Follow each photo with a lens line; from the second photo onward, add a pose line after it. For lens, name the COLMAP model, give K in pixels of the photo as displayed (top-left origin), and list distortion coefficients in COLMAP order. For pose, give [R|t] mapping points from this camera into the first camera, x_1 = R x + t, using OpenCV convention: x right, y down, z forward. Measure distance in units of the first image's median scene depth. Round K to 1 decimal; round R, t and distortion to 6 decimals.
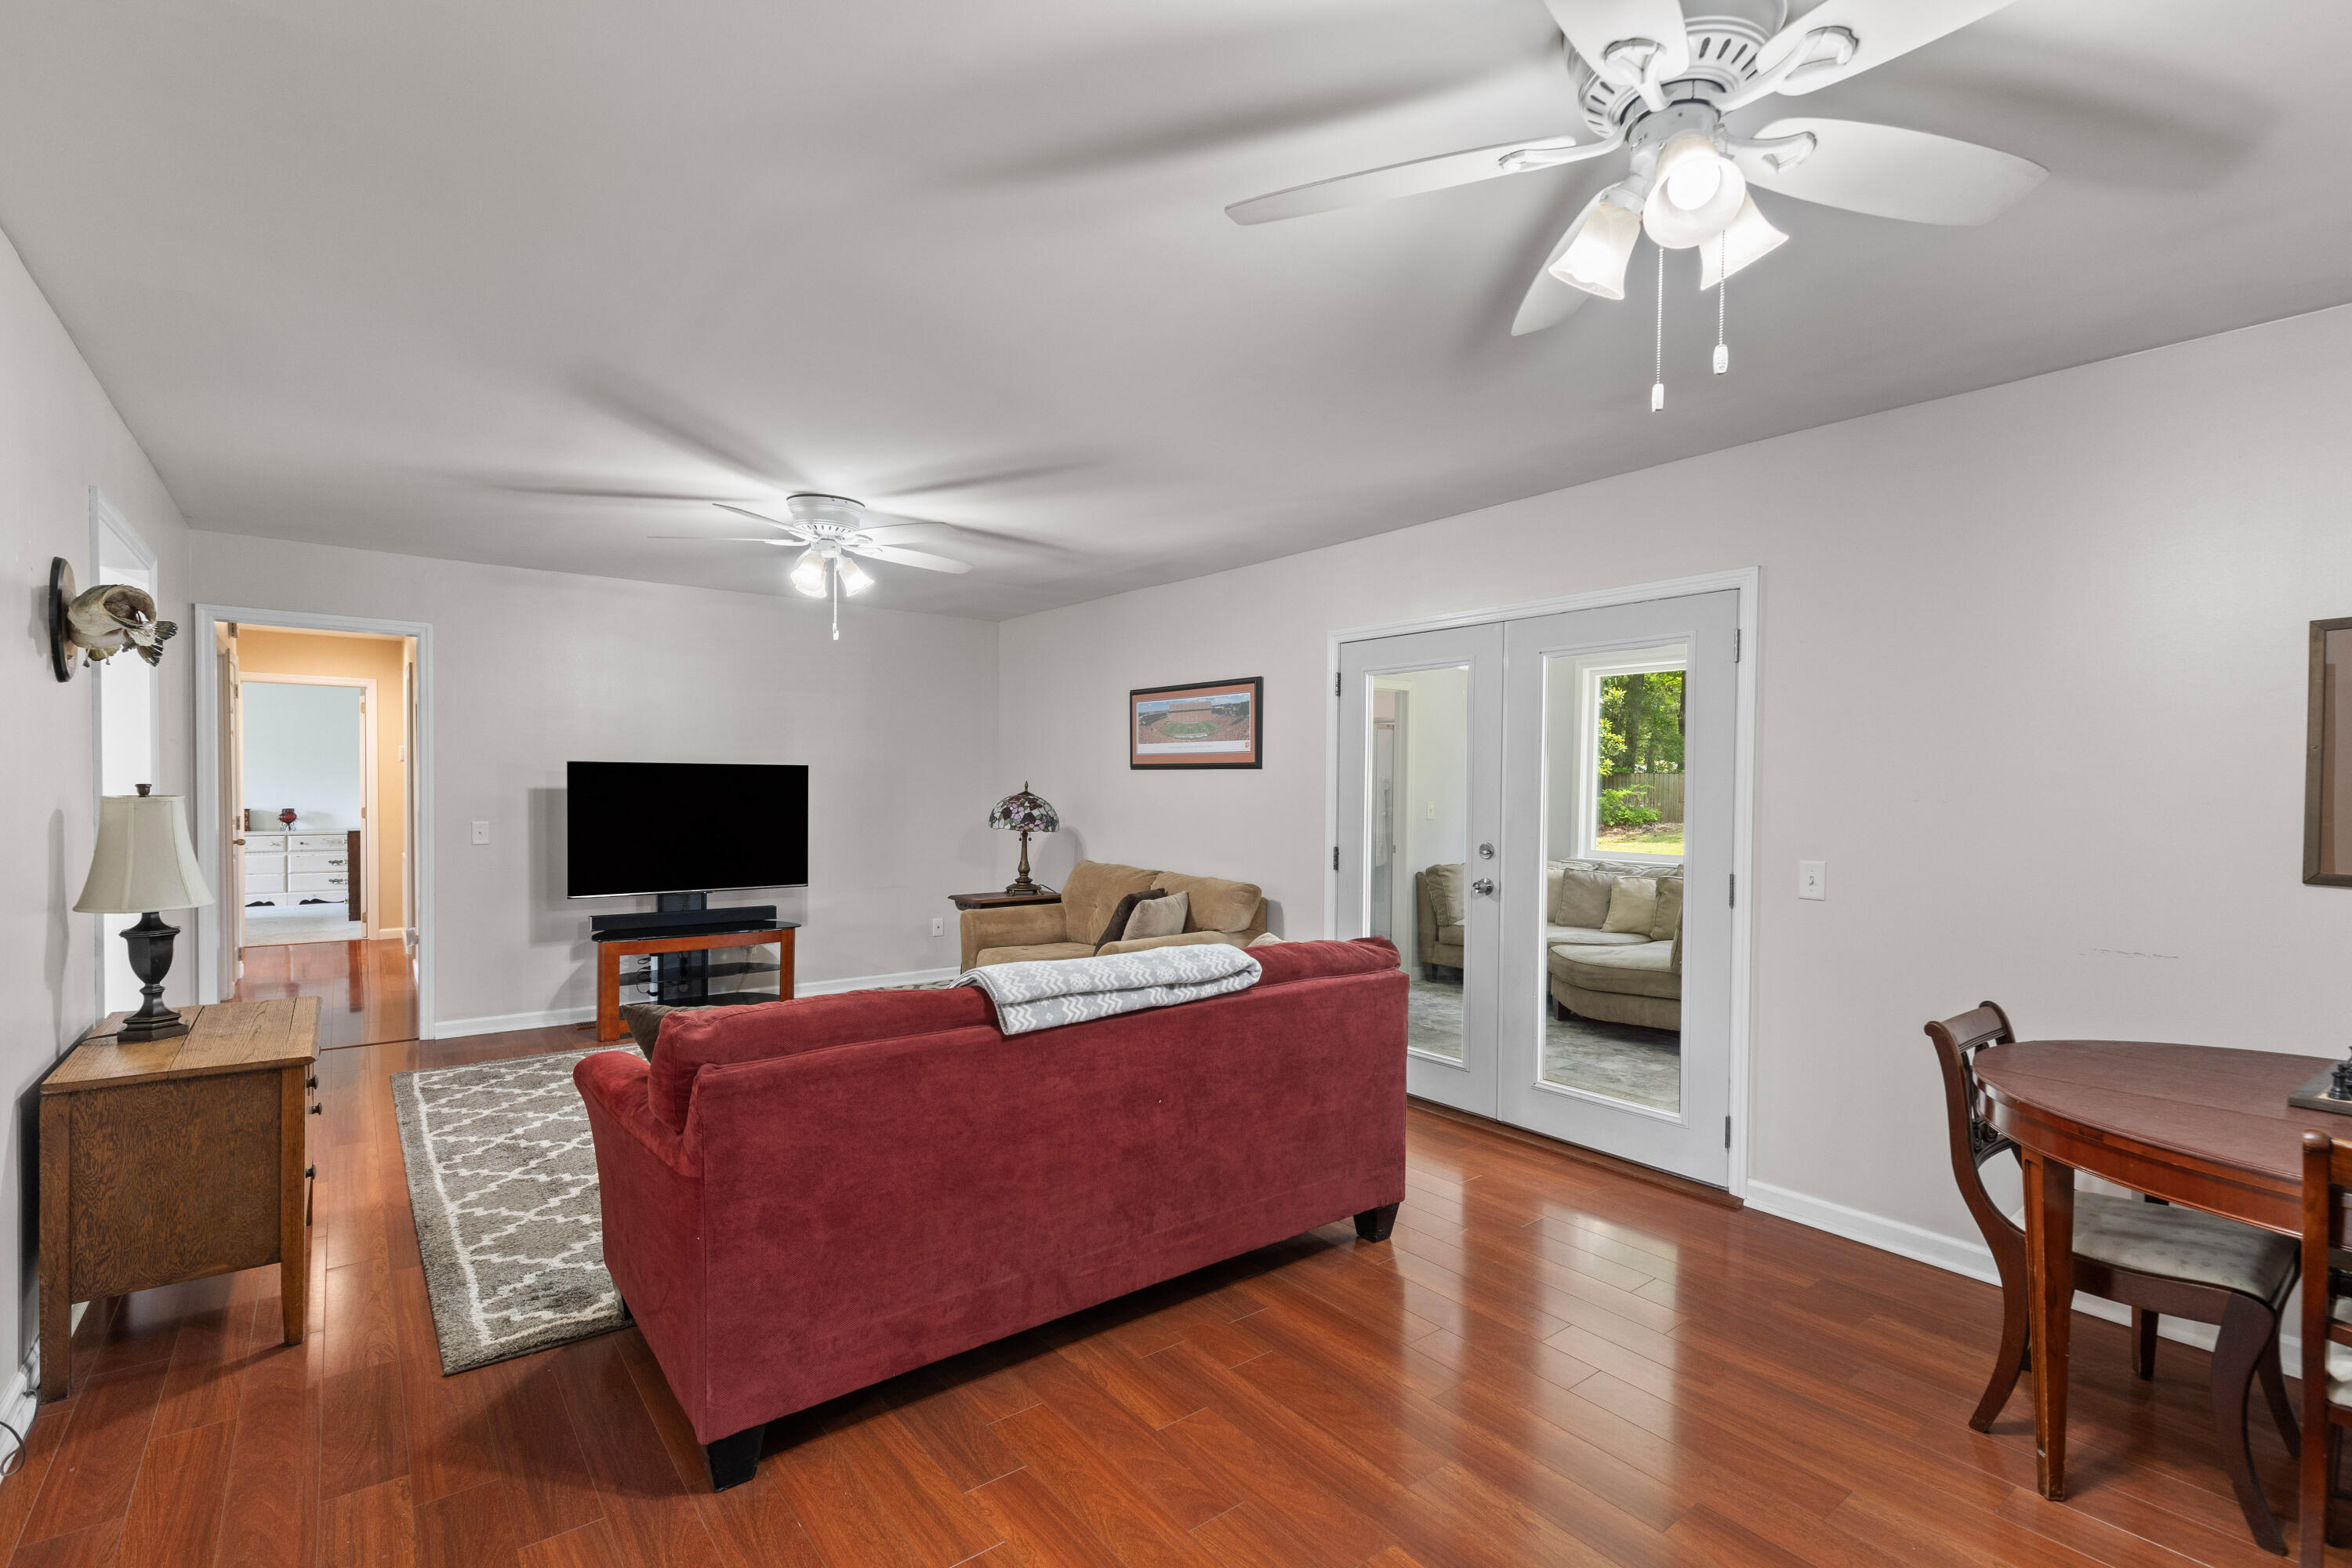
lens RADIAL K [[1087.9, 0, 1170.5], [0, 1087.9, 766.8], [0, 0, 1]] dist [0.013678, 0.000496]
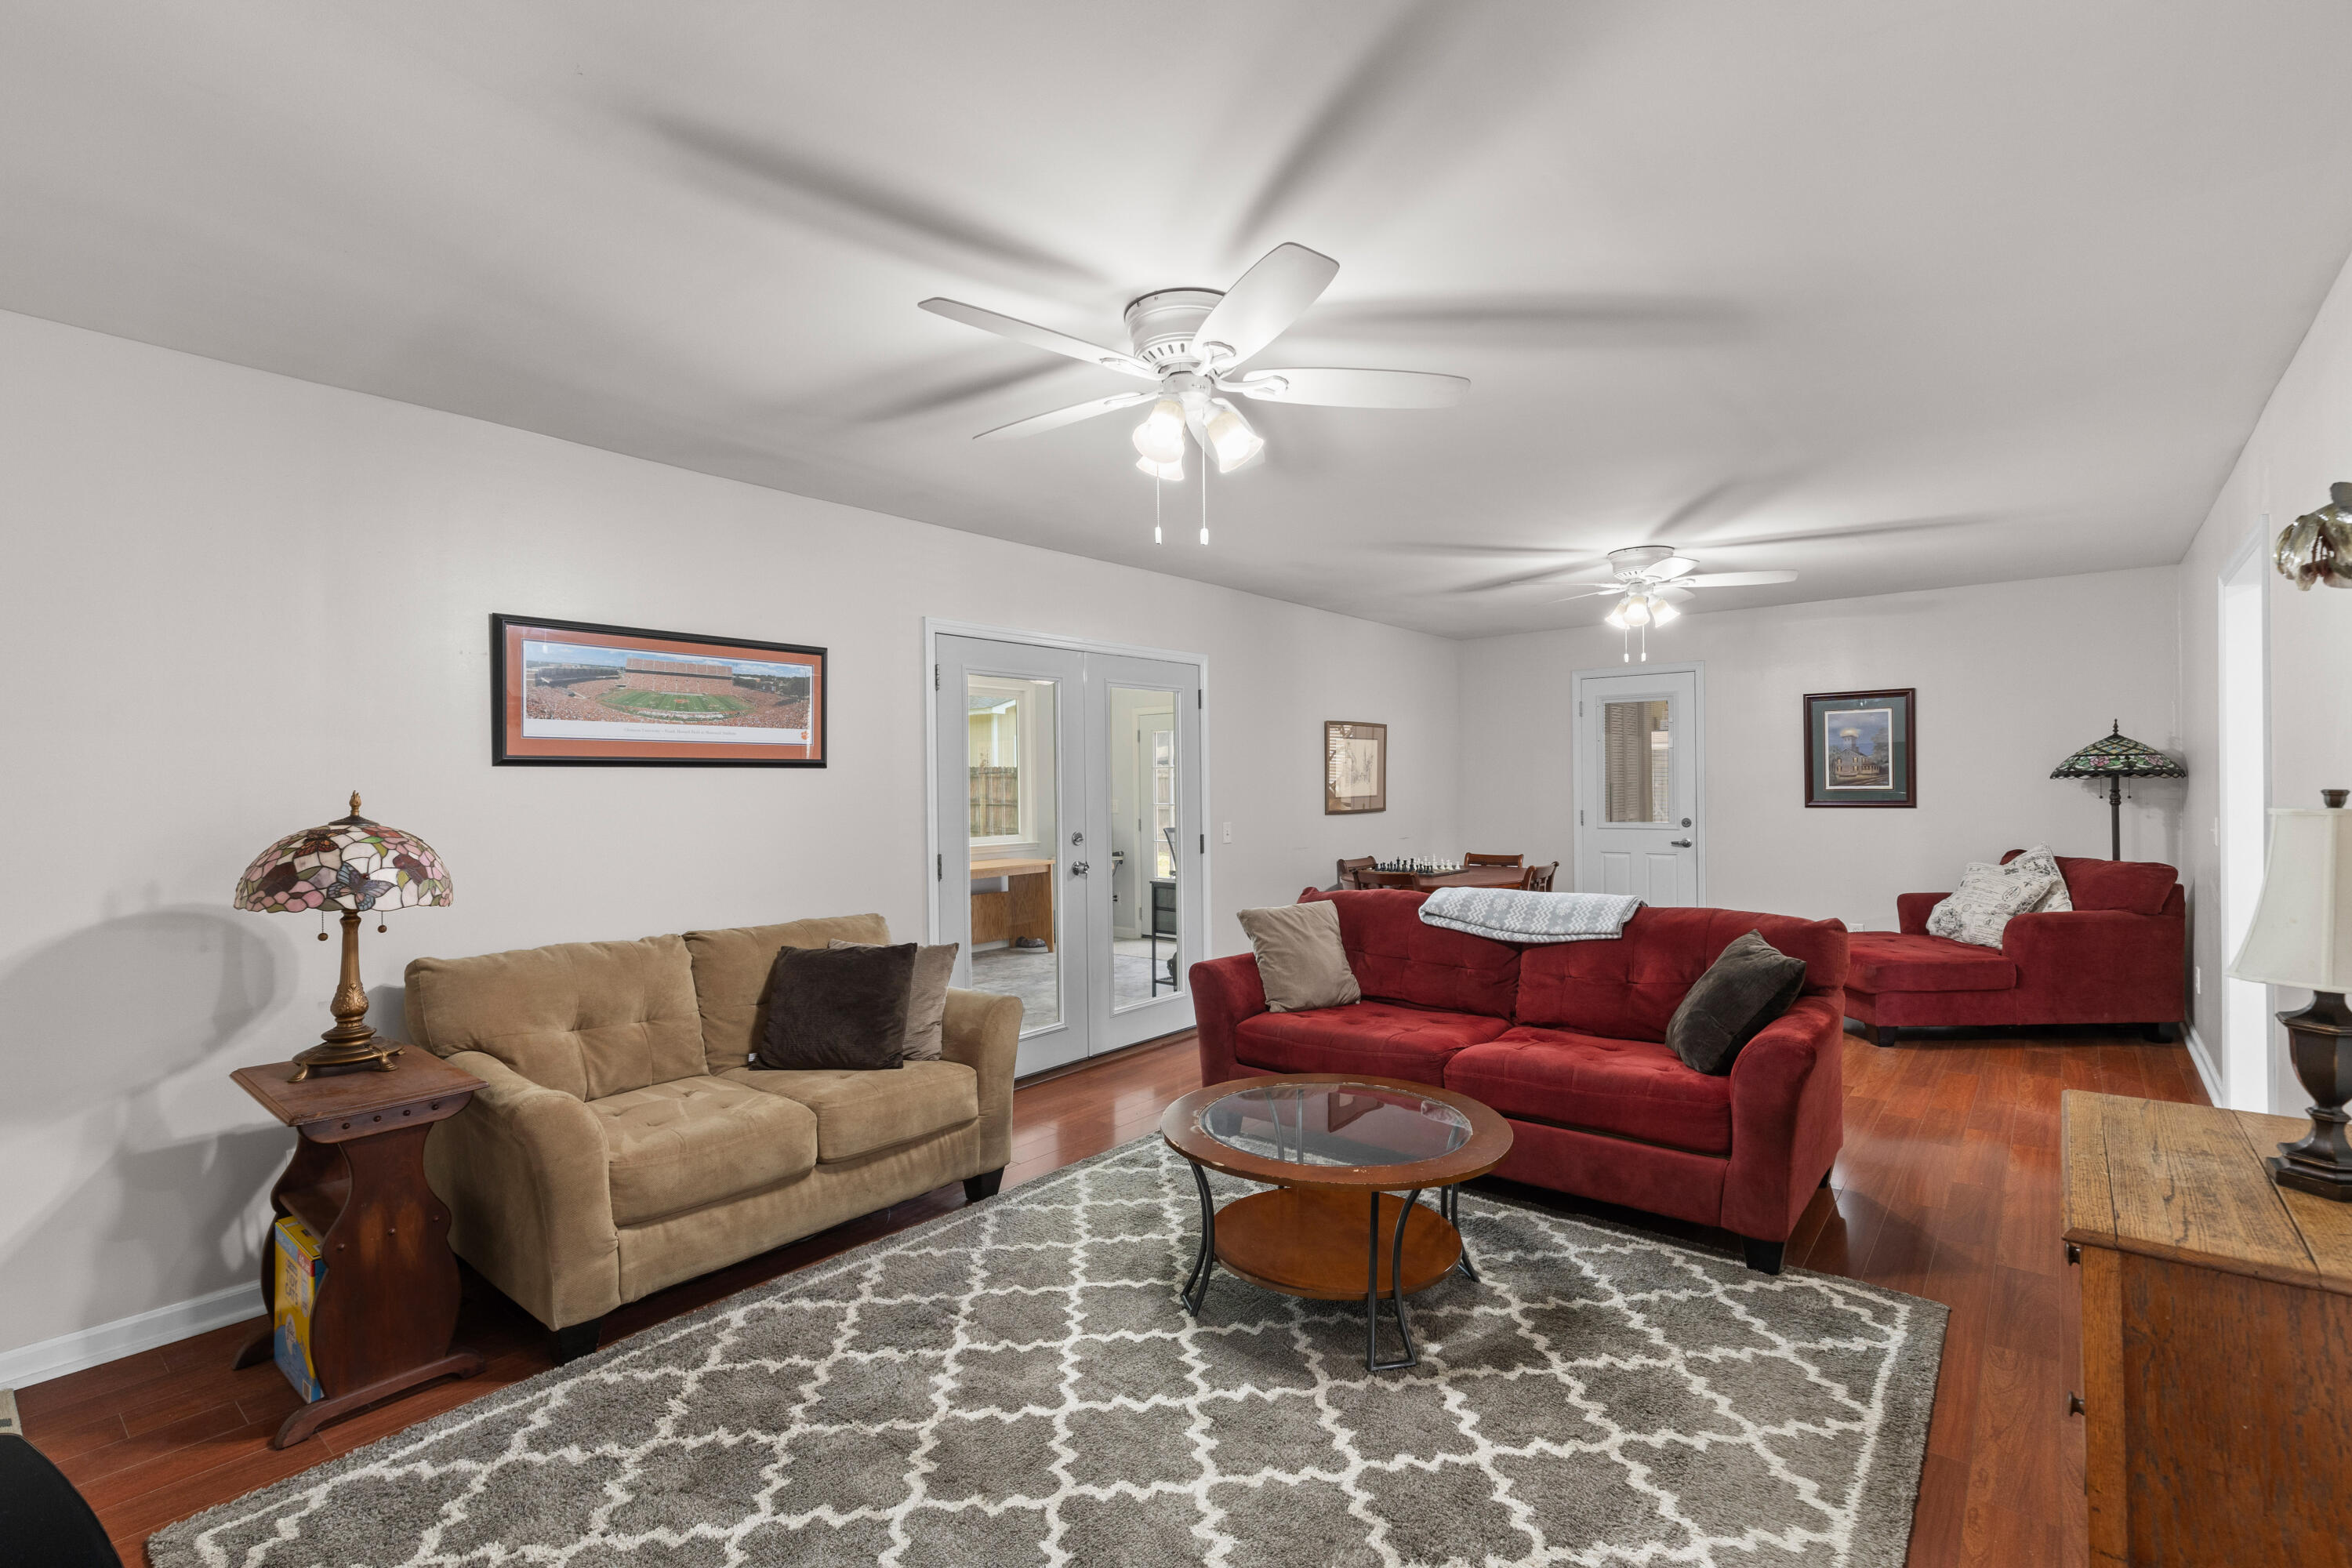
lens RADIAL K [[1087.9, 0, 1170.5], [0, 1087.9, 766.8], [0, 0, 1]] dist [0.013678, 0.000496]
pose [[-0.236131, 0.006681, 0.971698, -0.721086], [-0.008464, 0.999924, -0.008932, 0.005825], [-0.971684, -0.010334, -0.236056, 0.940601]]
